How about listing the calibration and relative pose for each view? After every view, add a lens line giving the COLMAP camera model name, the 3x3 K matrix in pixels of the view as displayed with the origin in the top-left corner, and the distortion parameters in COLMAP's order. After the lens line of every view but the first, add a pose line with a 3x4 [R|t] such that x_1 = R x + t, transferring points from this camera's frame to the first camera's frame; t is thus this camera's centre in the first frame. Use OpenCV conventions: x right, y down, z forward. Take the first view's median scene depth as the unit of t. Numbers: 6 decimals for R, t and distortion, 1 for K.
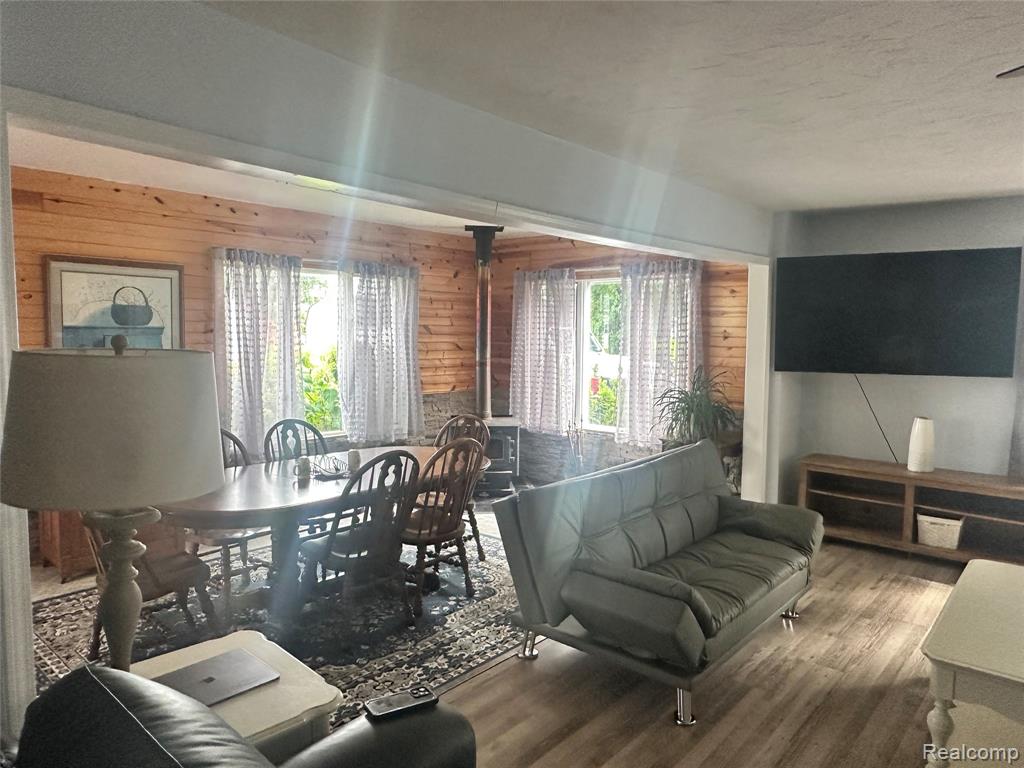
lens RADIAL K [[678.2, 0, 511.5], [0, 678.2, 381.5], [0, 0, 1]] dist [-0.005440, 0.004415]
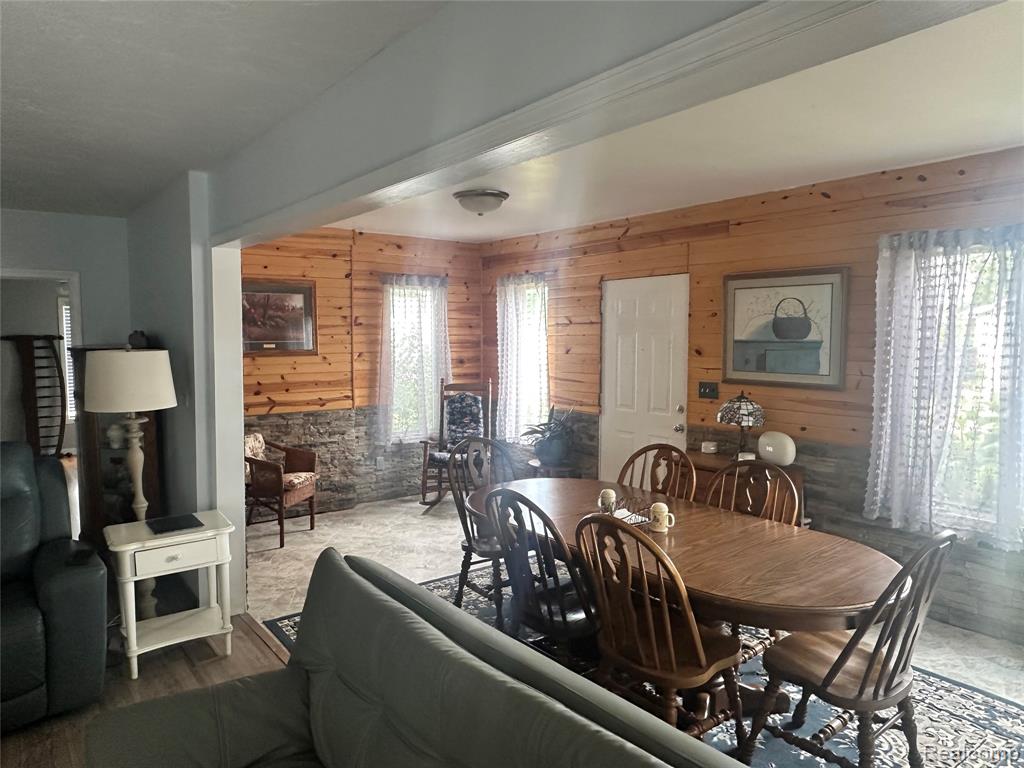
lens RADIAL K [[678.2, 0, 510.7], [0, 678.2, 387.8], [0, 0, 1]] dist [-0.005440, 0.004415]
pose [[-0.194376, 0.058346, -0.979190, 0.436562], [-0.081727, 0.993796, 0.075440, -0.055591], [0.977517, 0.094690, -0.188401, 0.811869]]
